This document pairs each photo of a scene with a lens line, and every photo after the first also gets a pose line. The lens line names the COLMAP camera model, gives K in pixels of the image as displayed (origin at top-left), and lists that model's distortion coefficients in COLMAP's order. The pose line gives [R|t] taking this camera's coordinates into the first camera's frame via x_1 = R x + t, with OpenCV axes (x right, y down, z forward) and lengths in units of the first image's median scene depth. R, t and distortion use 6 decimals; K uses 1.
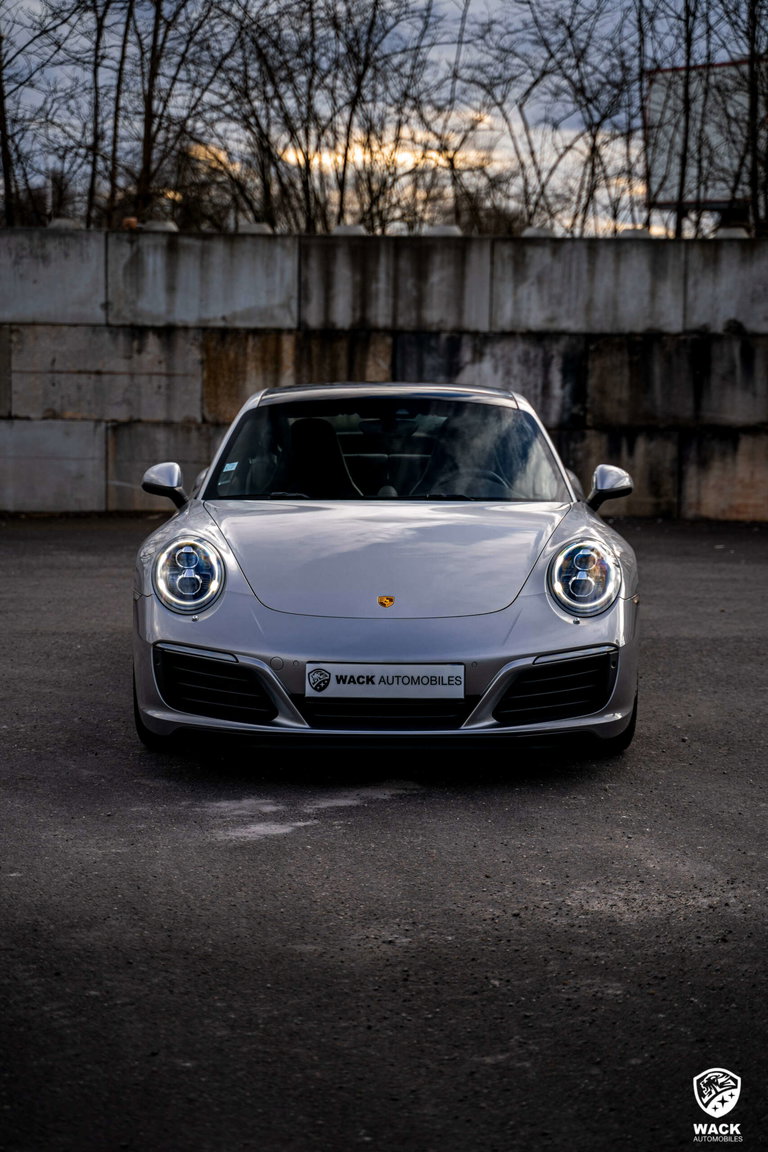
lens RADIAL K [[2504.4, 0, 384.0], [0, 2504.4, 576.0], [0, 0, 1]] dist [0.309464, 0.032132]
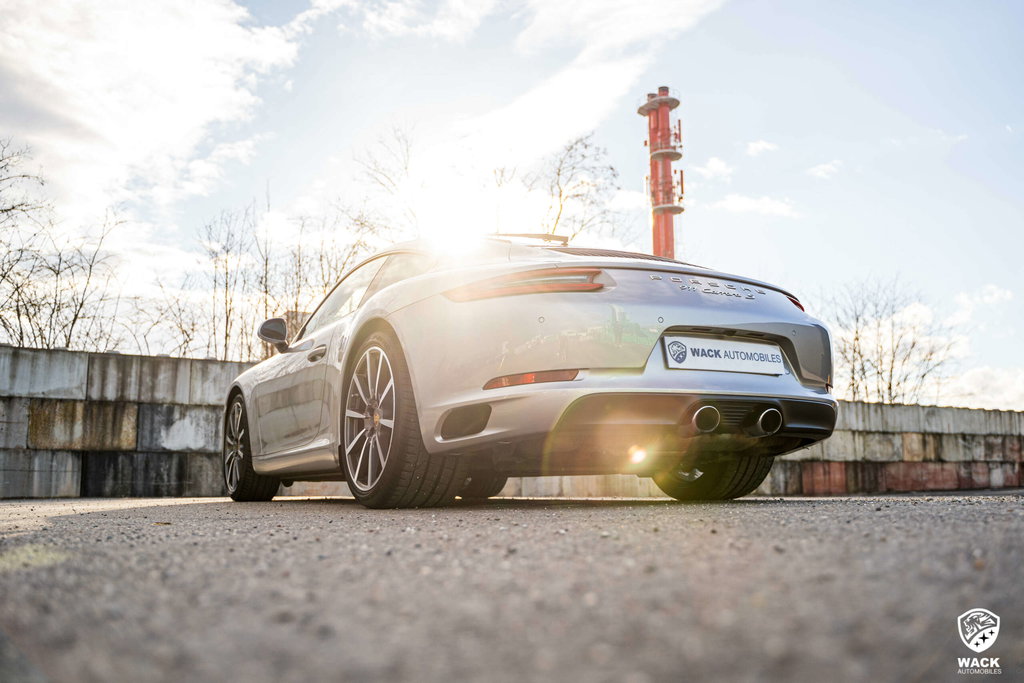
lens RADIAL K [[924.0, 0, 548.2], [0, 924.0, 340.3], [0, 0, 1]] dist [-0.119450, 0.089501]
pose [[0.833550, 0.066632, 0.548412, -0.119238], [0.081245, 0.967121, -0.240992, 0.050882], [-0.546438, 0.245434, 0.800729, 0.251596]]
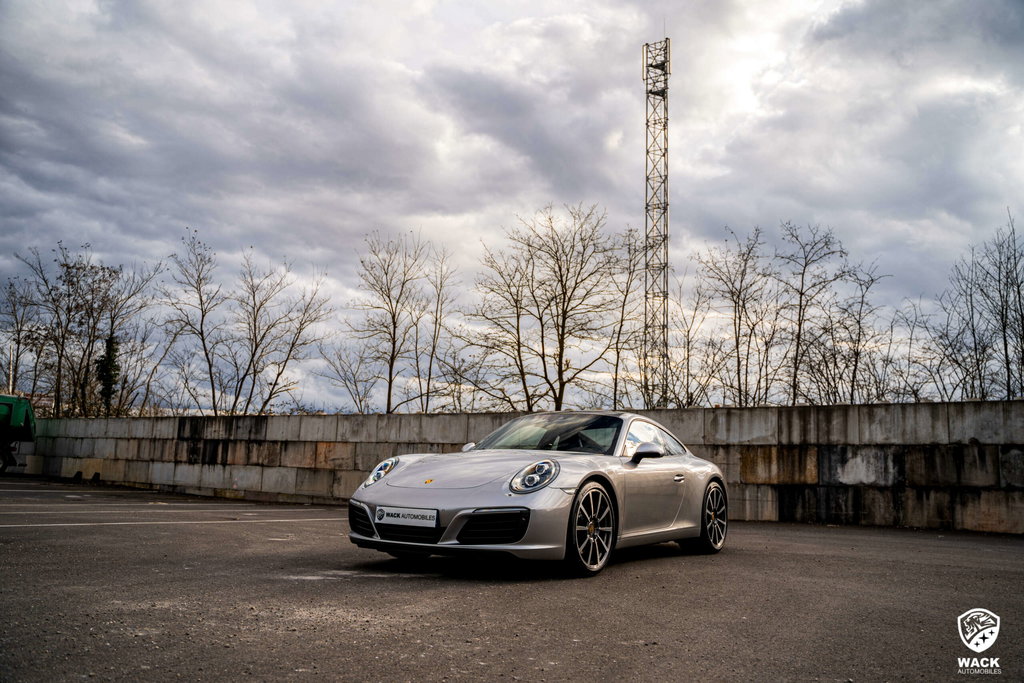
lens RADIAL K [[834.4, 0, 512.0], [0, 834.4, 341.5], [0, 0, 1]] dist [-0.116331, 0.091777]
pose [[0.838565, -0.074471, -0.539687, 0.187401], [-0.078877, 0.963580, -0.255524, 0.029333], [0.539061, 0.256842, 0.802151, 0.196777]]
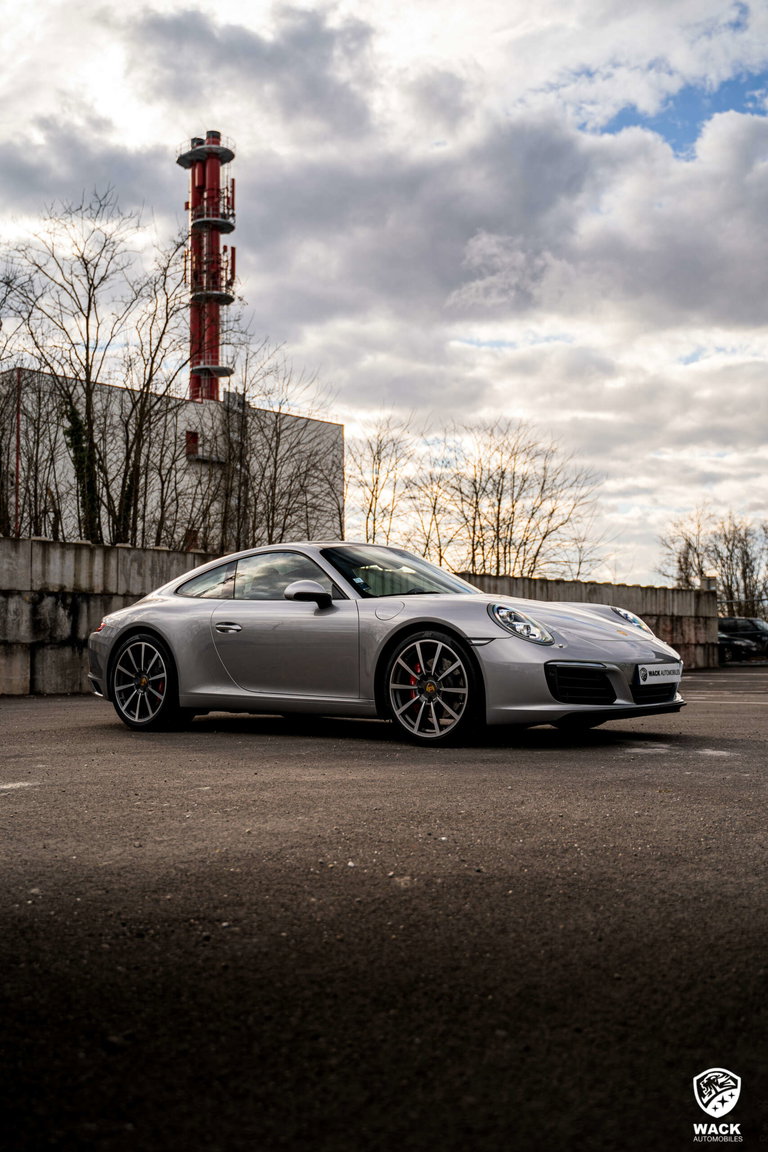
lens RADIAL K [[1201.1, 0, 385.5], [0, 1201.1, 580.7], [0, 0, 1]] dist [-0.018987, -0.006696]
pose [[0.623777, 0.026647, 0.781148, -0.321987], [0.100028, 0.988479, -0.113596, 0.022376], [-0.775175, 0.148995, 0.613925, 0.263026]]
